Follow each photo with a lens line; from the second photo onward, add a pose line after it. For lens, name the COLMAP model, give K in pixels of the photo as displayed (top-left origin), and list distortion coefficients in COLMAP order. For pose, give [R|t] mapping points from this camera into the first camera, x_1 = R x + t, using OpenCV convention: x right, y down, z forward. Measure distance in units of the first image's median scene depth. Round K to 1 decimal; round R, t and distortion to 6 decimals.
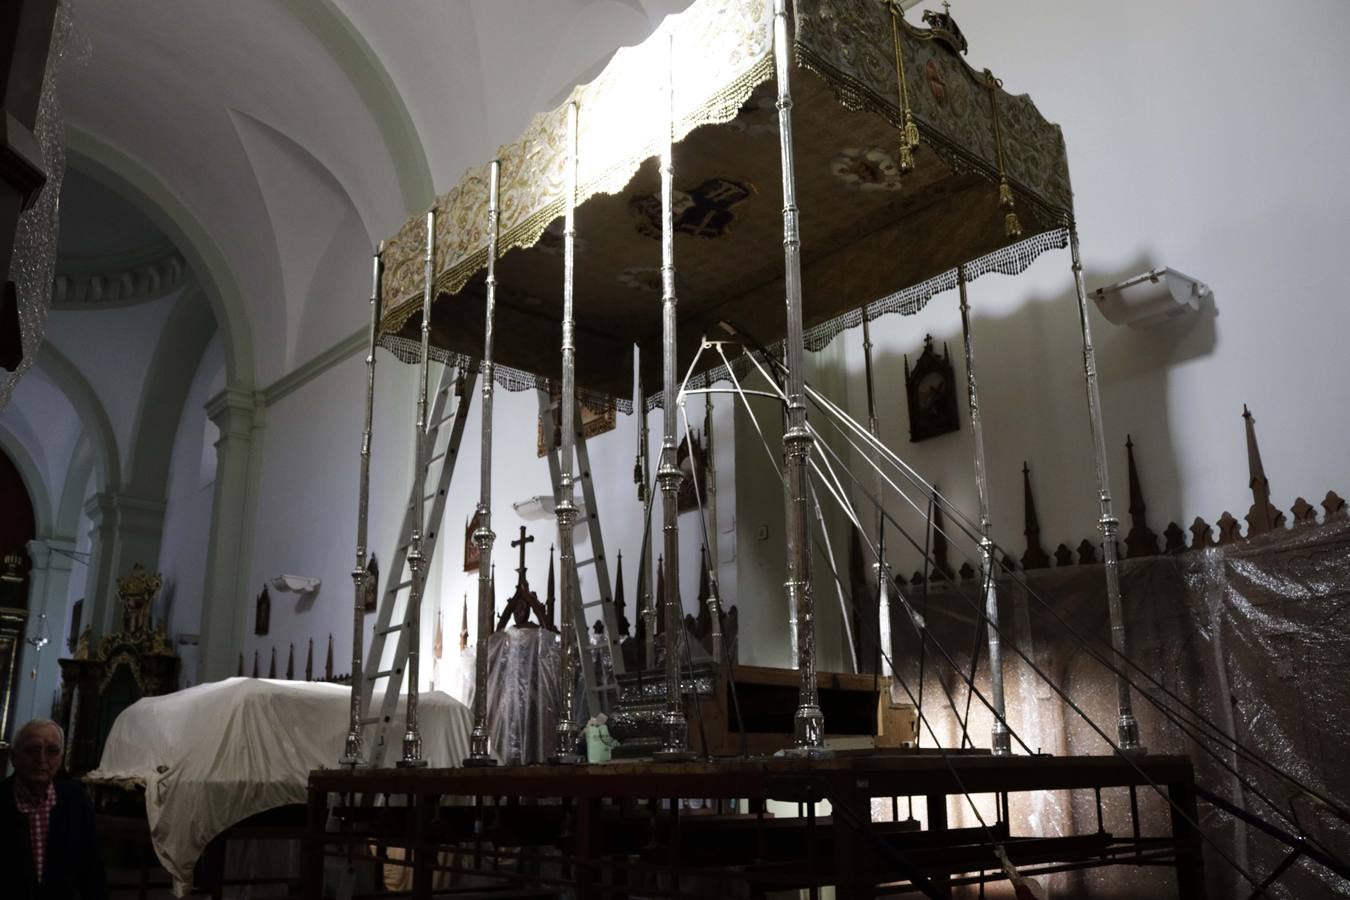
lens RADIAL K [[1108.6, 0, 675.0], [0, 1108.6, 450.0], [0, 0, 1]] dist [-0.169028, 0.139706]
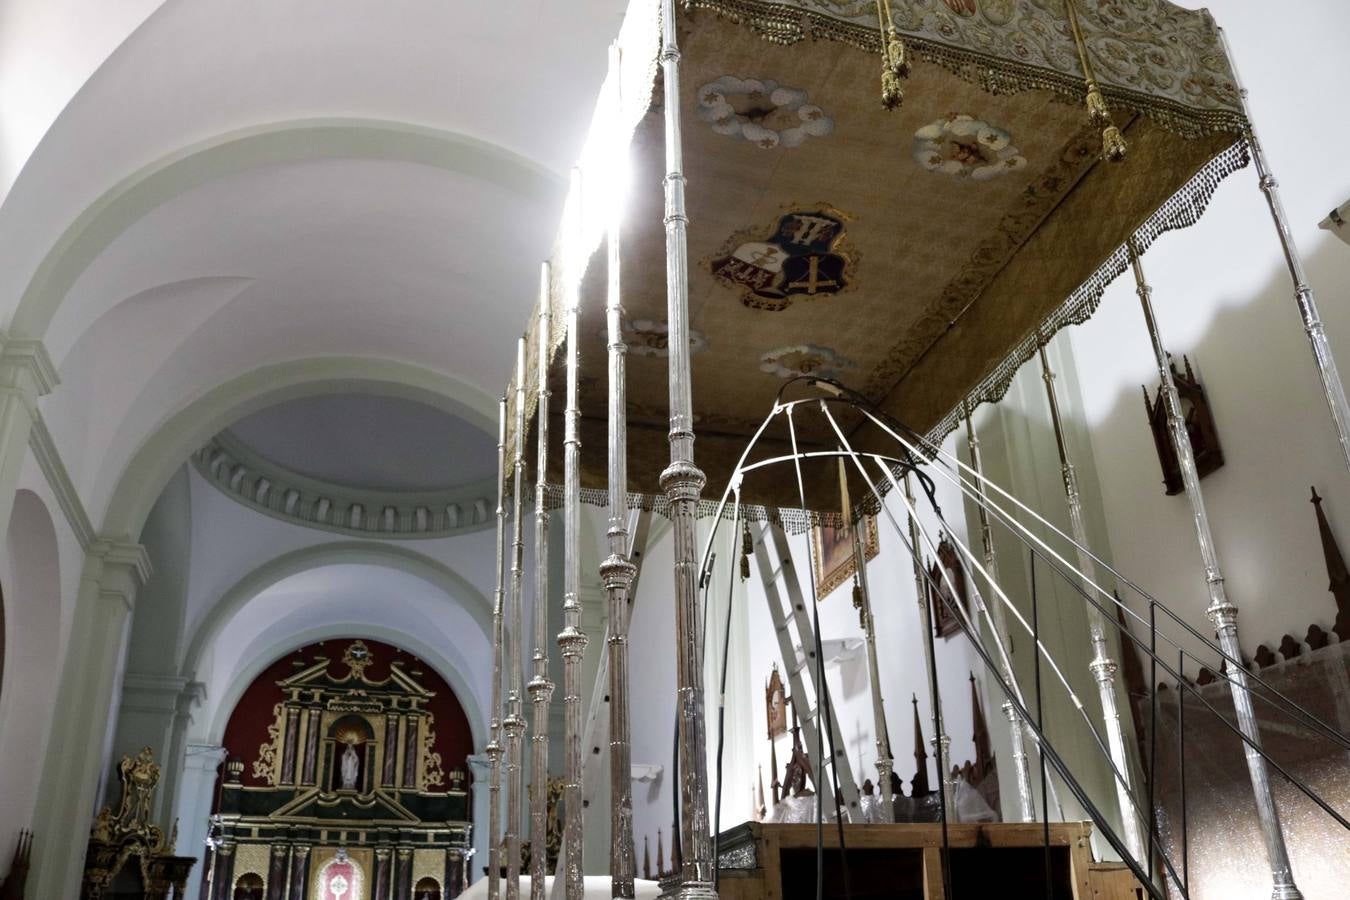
lens RADIAL K [[1108.6, 0, 675.0], [0, 1108.6, 450.0], [0, 0, 1]] dist [-0.169028, 0.139706]
pose [[0.904672, -0.197142, -0.377762, 0.237576], [0.136001, 0.973759, -0.182475, 0.062225], [0.403822, 0.113704, 0.907744, 0.243788]]
